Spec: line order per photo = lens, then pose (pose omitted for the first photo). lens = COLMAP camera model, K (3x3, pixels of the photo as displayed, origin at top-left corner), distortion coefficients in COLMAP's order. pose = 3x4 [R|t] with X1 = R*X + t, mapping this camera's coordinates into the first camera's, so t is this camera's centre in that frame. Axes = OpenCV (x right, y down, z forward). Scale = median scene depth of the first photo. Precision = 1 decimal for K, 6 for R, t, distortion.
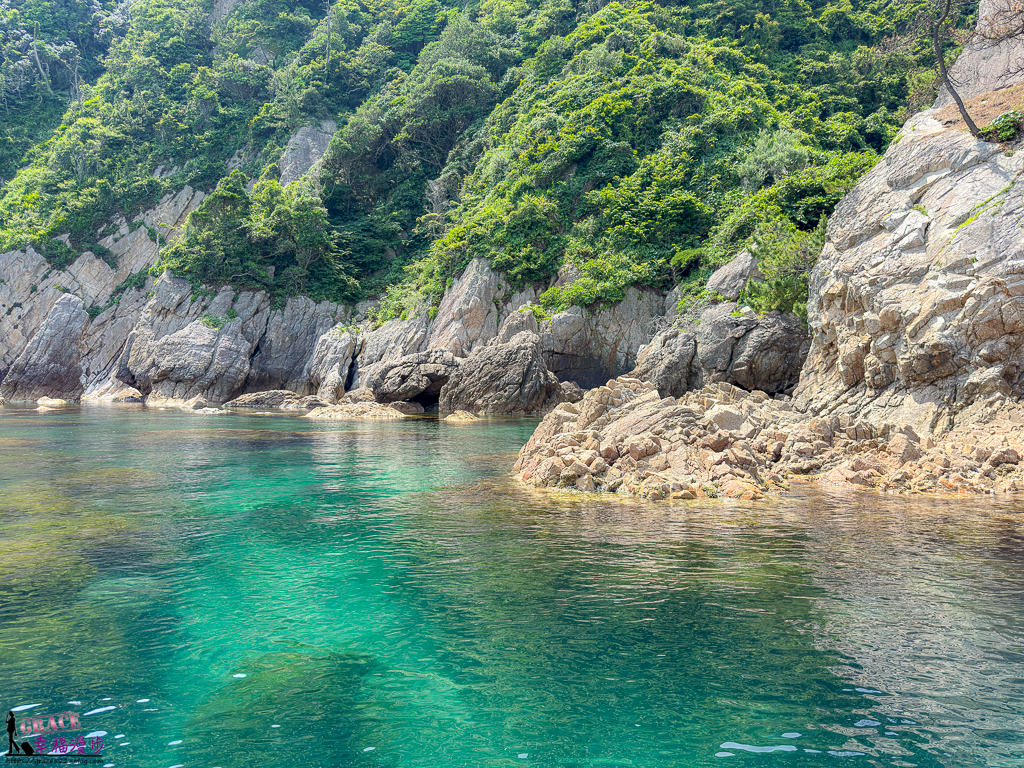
lens RADIAL K [[718.9, 0, 510.3], [0, 718.9, 383.1], [0, 0, 1]] dist [0.057142, -0.012512]
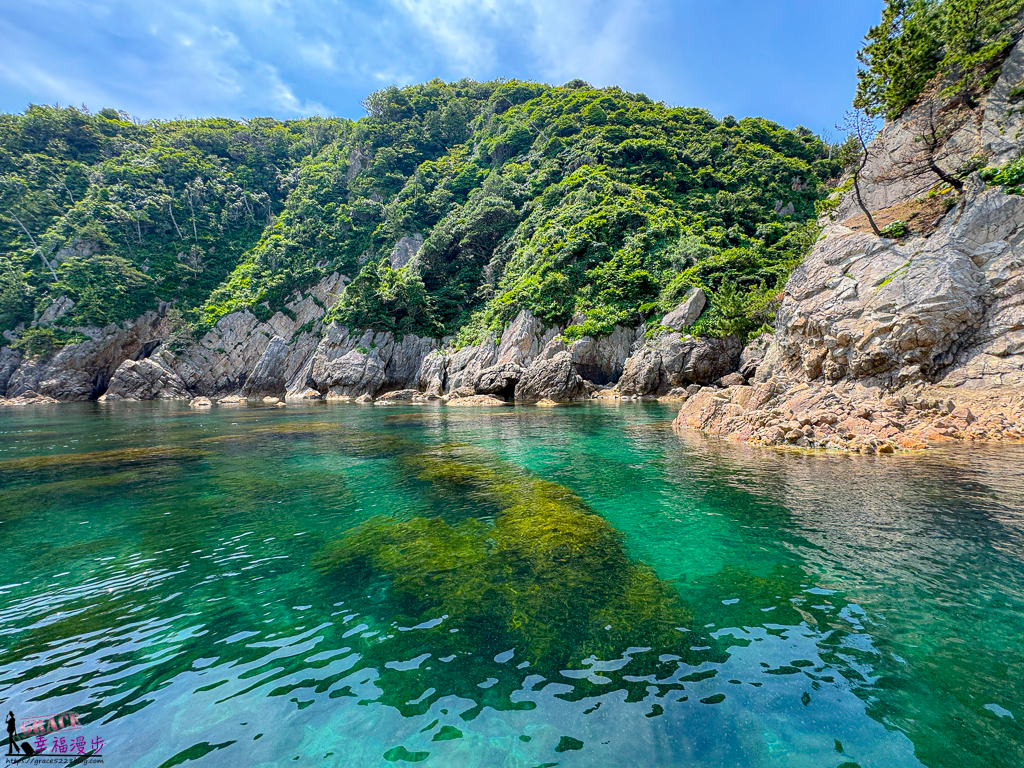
lens RADIAL K [[411.0, 0, 511.9], [0, 411.0, 378.8], [0, 0, 1]] dist [0.000565, 0.000566]
pose [[0.998903, -0.023079, 0.040745, -0.100359], [0.023410, 0.999697, -0.007668, -0.001655], [-0.040556, 0.008613, 0.999140, 0.019474]]
